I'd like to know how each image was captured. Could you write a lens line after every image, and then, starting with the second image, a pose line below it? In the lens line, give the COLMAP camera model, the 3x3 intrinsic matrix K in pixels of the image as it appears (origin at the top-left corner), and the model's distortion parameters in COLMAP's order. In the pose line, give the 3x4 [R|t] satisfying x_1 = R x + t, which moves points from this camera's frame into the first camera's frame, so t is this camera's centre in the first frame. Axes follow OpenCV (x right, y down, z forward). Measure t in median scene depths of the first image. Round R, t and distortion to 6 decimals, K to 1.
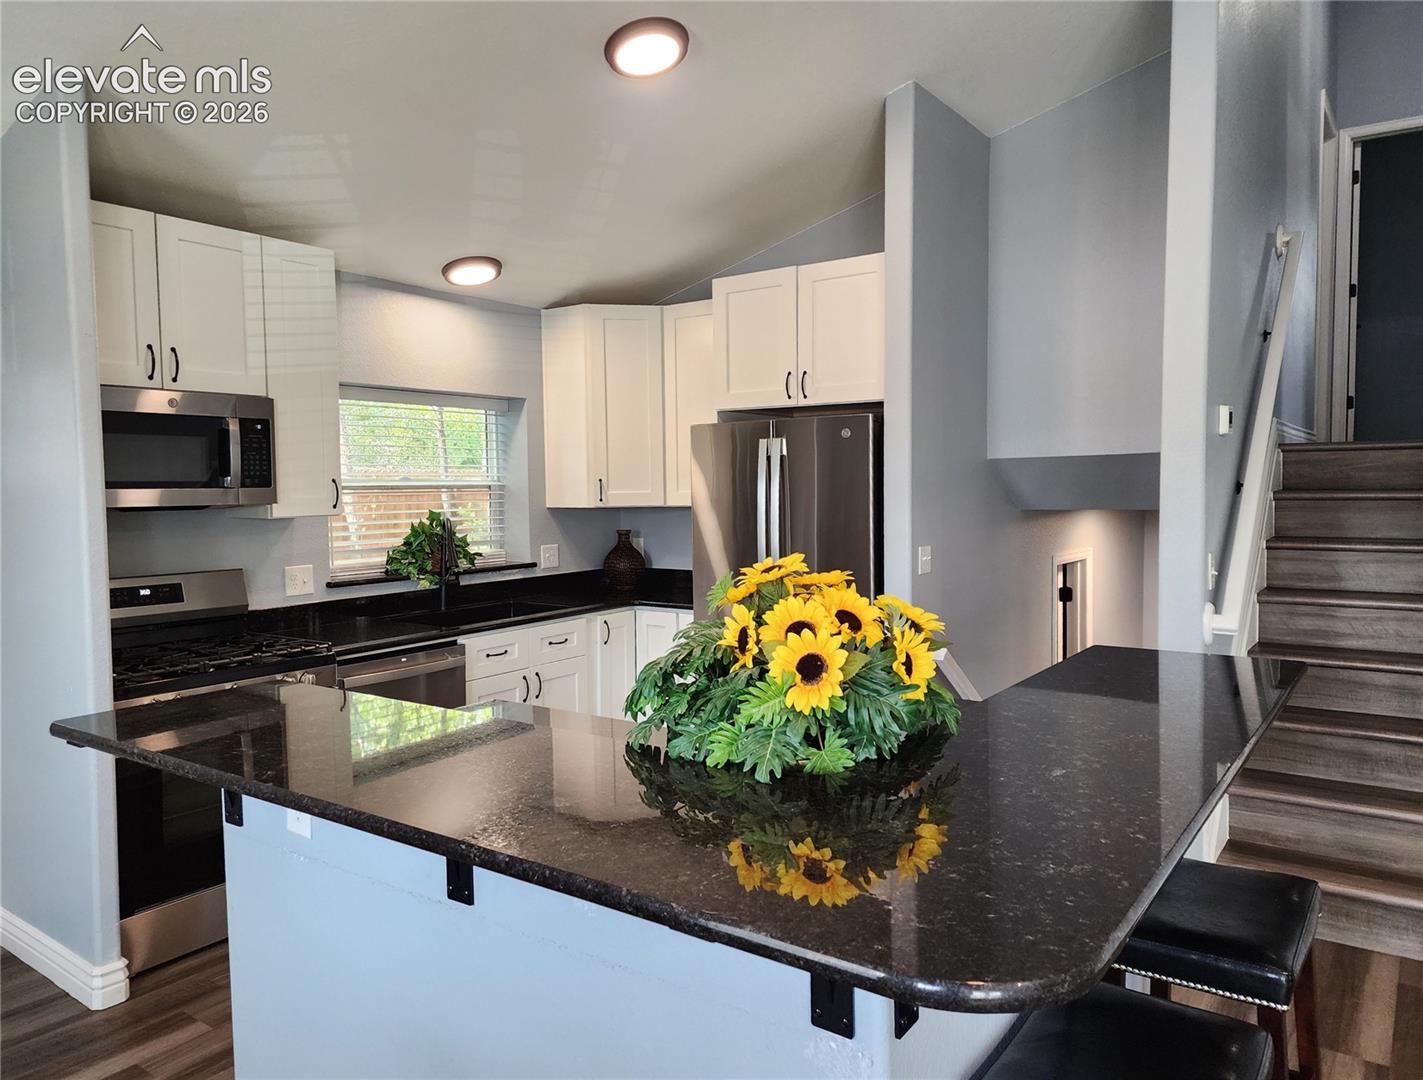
lens RADIAL K [[990.6, 0, 713.9], [0, 990.6, 533.7], [0, 0, 1]] dist [0.024865, -0.012194]
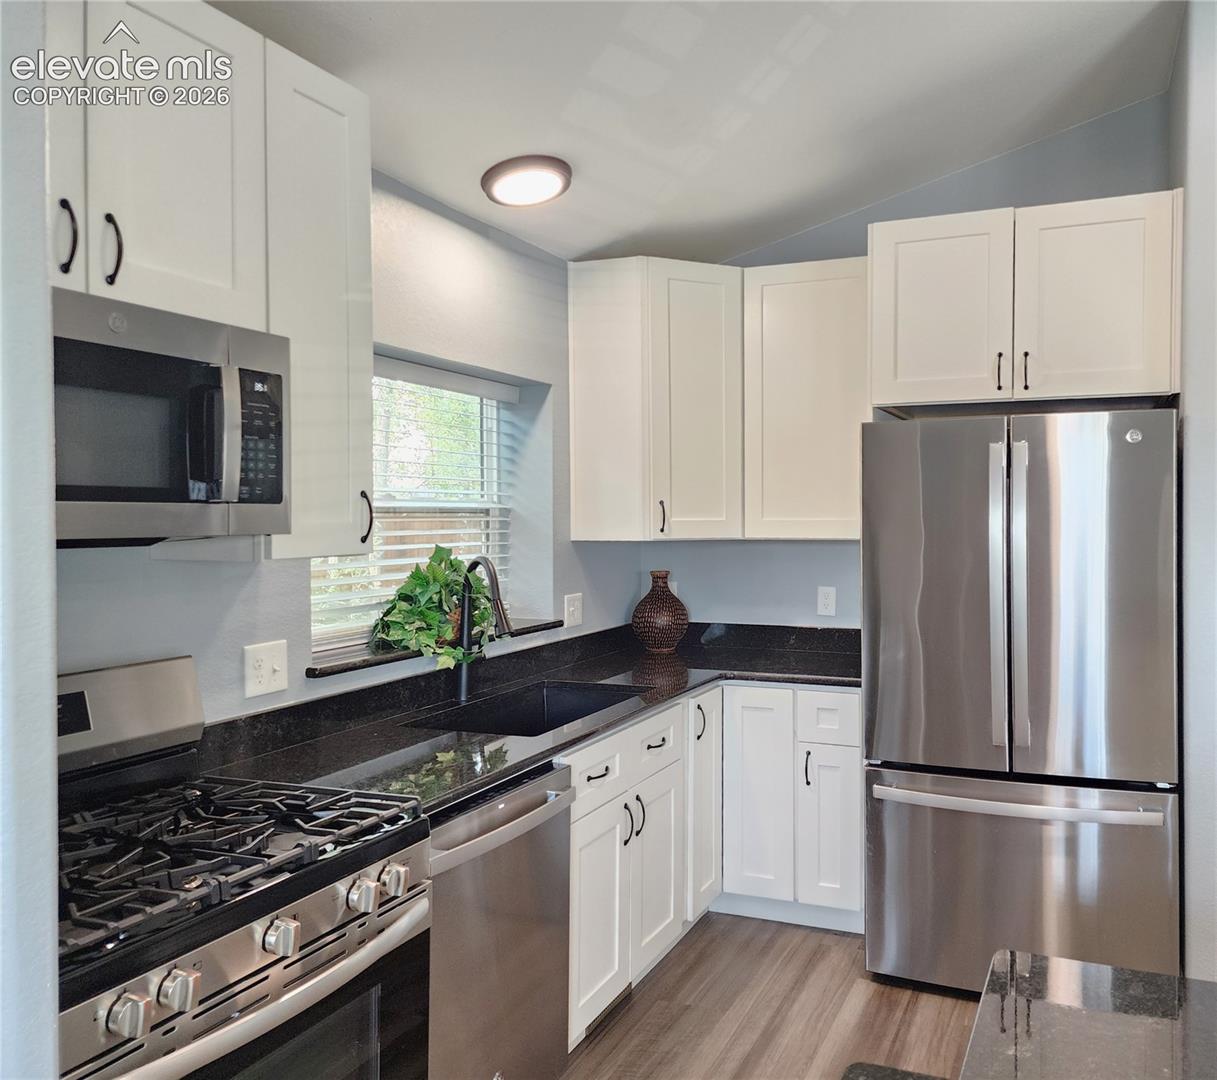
lens RADIAL K [[976.8, 0, 740.0], [0, 976.8, 517.0], [0, 0, 1]] dist [0.002290, 0.001879]
pose [[0.962516, 0.005788, 0.271162, -0.307765], [0.008073, 0.998718, -0.049971, -0.009759], [-0.271104, 0.050287, 0.961236, 0.380362]]
